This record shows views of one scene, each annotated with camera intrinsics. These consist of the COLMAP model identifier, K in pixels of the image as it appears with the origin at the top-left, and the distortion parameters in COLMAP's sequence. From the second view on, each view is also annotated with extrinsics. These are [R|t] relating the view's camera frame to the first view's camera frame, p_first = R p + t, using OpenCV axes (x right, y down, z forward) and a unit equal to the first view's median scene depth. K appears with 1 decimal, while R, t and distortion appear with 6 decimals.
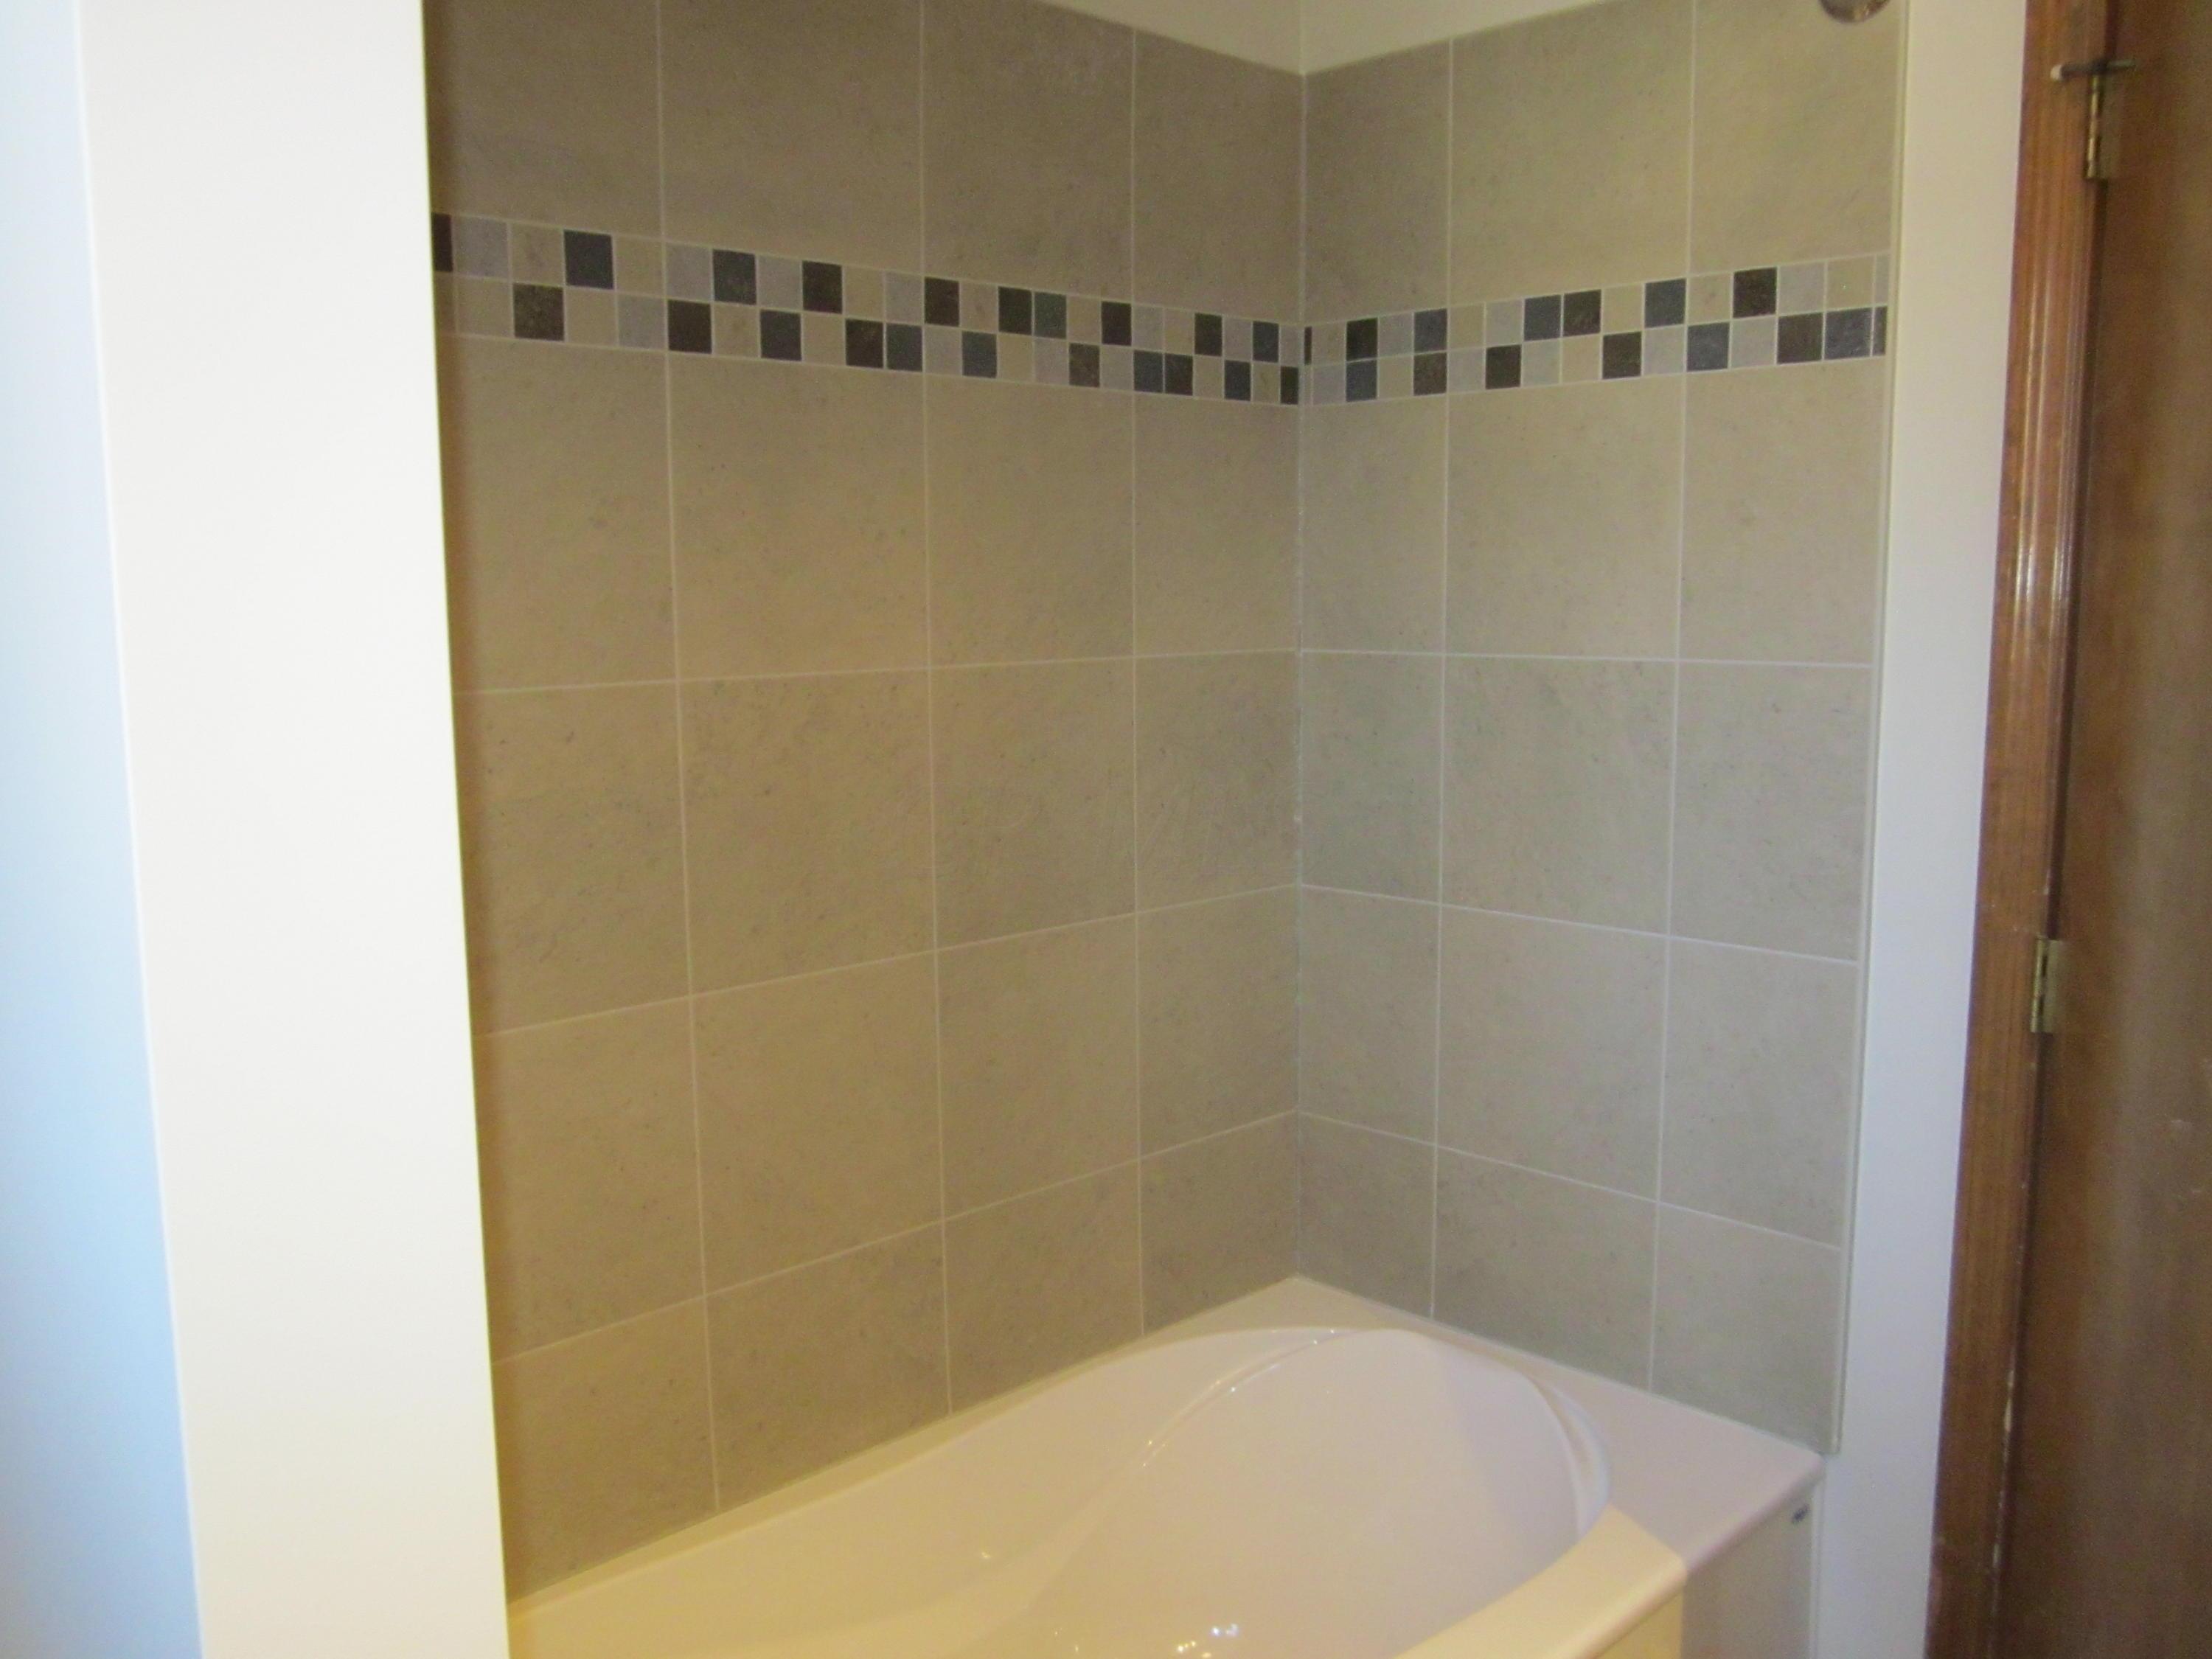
lens RADIAL K [[1834.6, 0, 1106.2], [0, 1834.6, 829.5], [0, 0, 1]] dist [-0.057065, 0.016159]
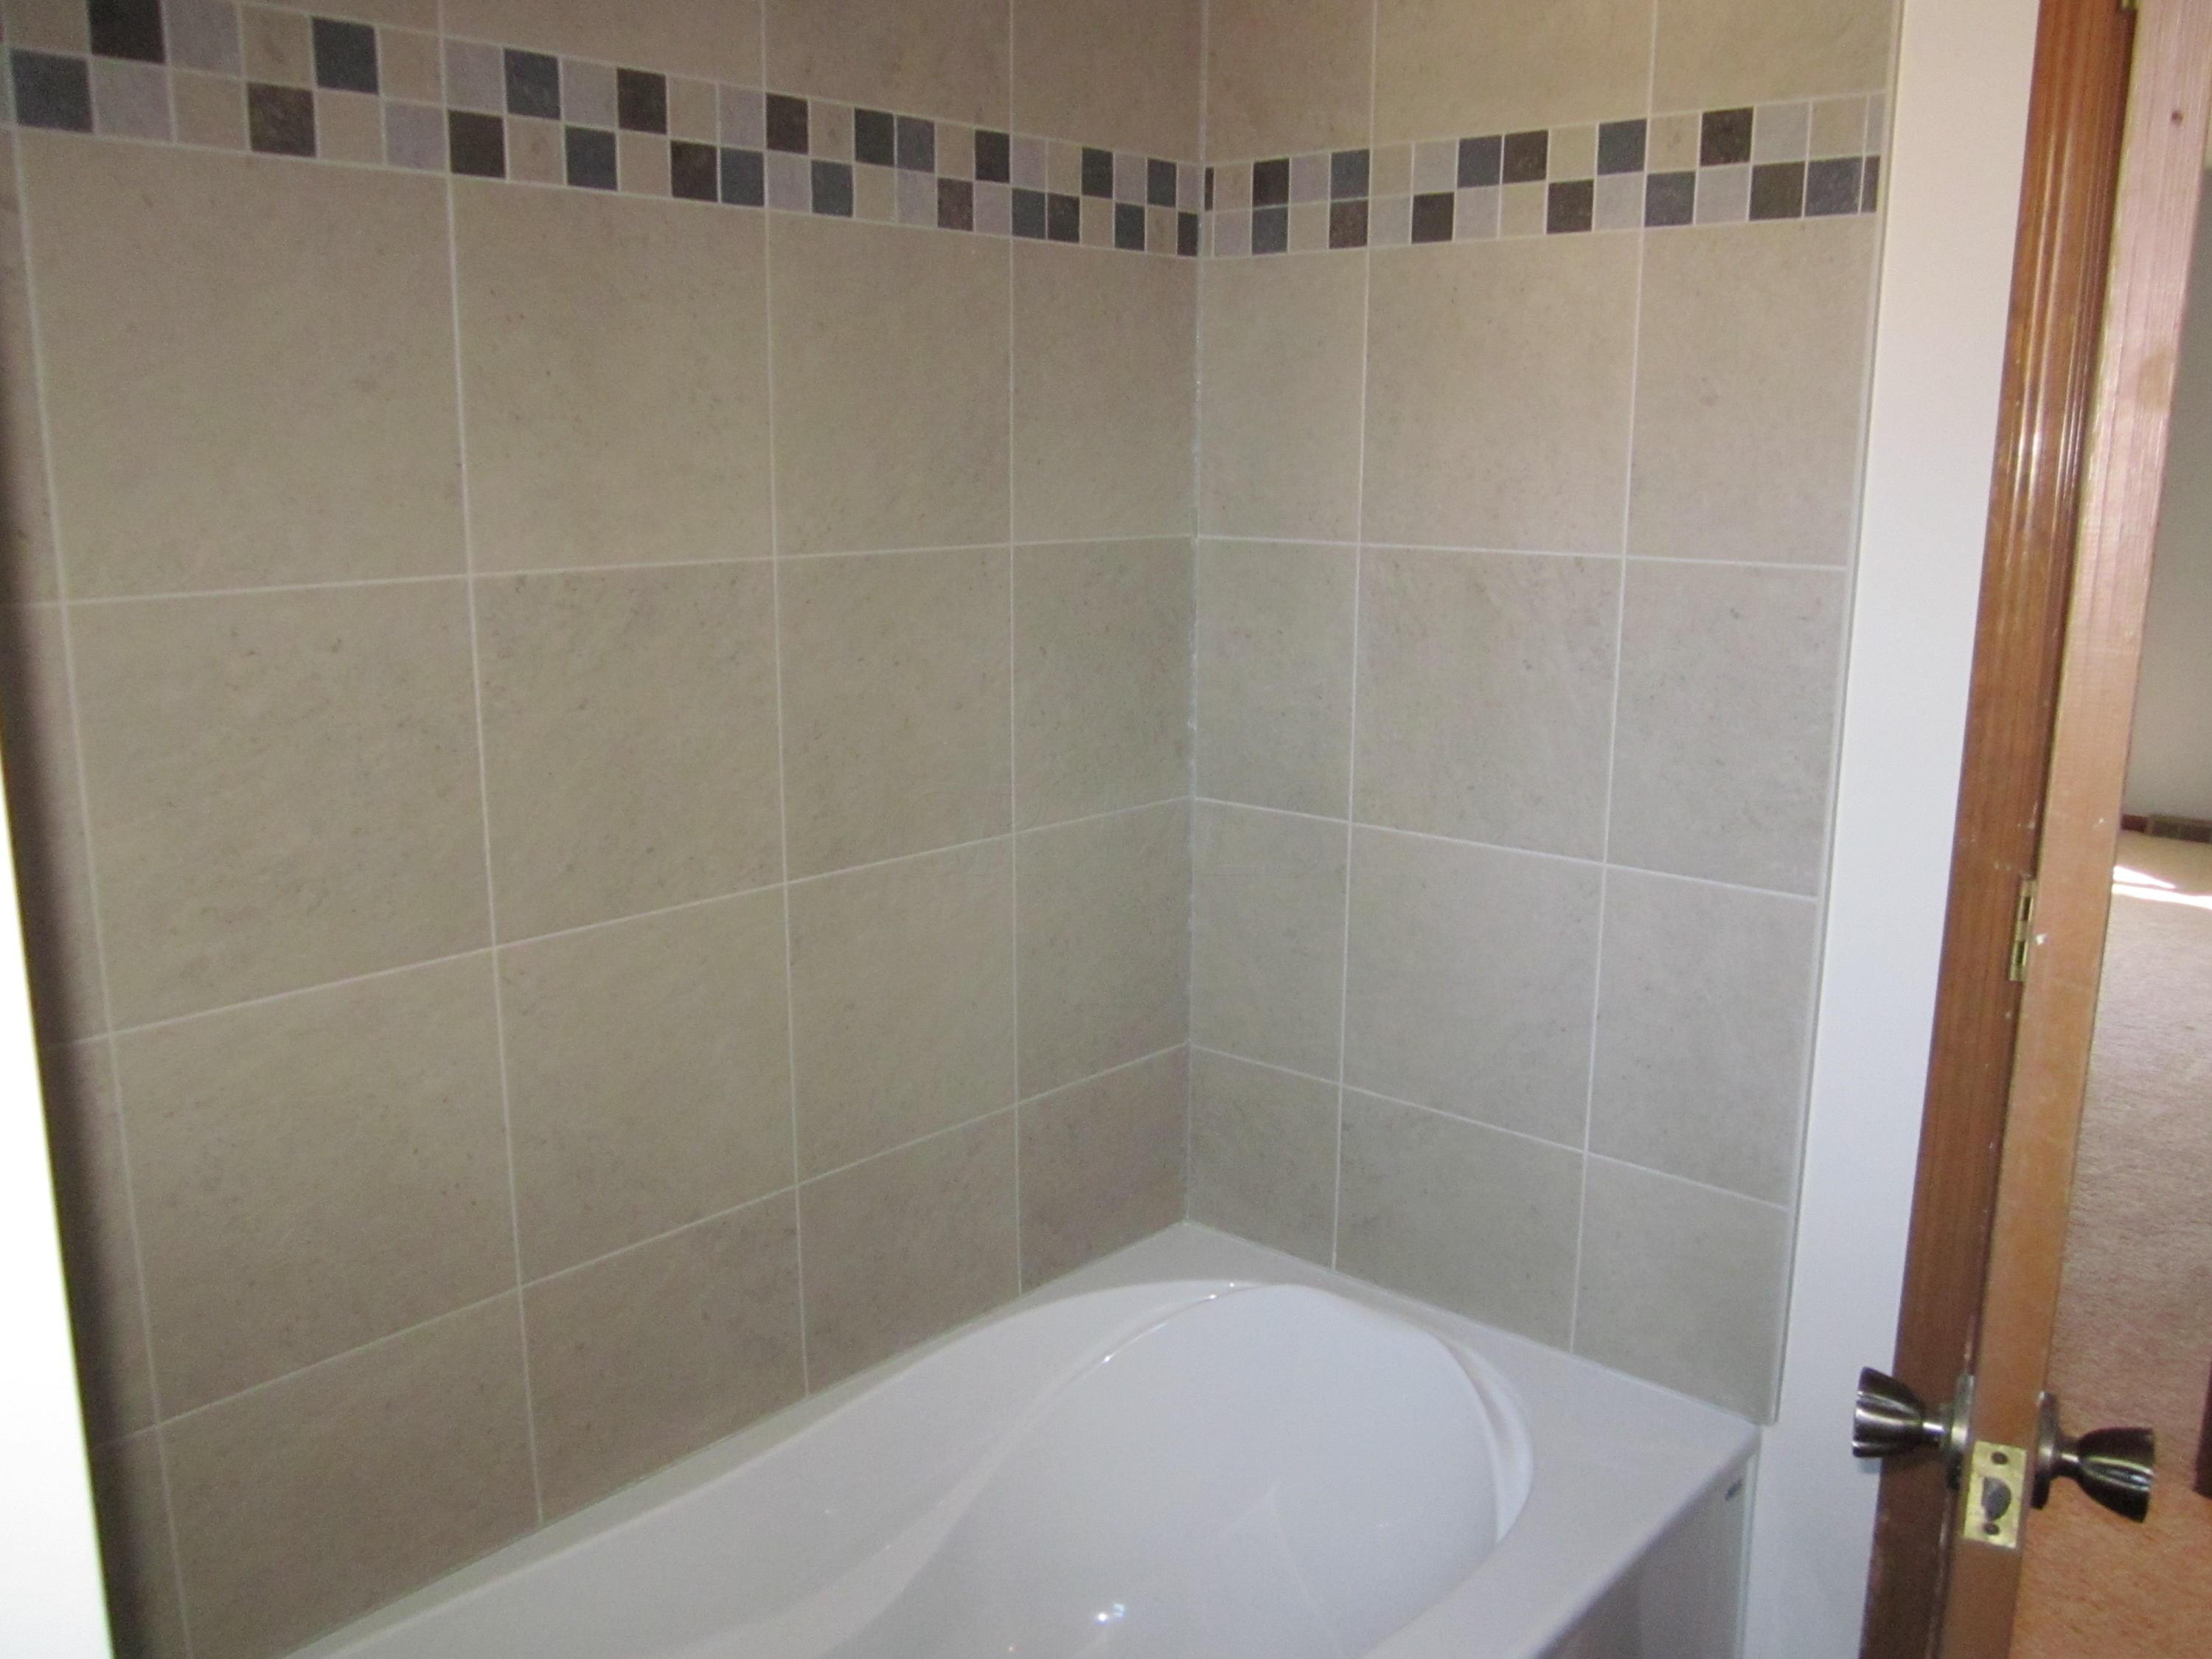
lens RADIAL K [[1834.6, 0, 1107.4], [0, 1834.6, 831.6], [0, 0, 1]] dist [-0.057065, 0.016159]
pose [[0.997267, -0.001133, 0.073875, -0.004344], [-0.004407, 0.997190, 0.074783, -0.024636], [-0.073752, -0.074904, 0.994460, 0.123615]]
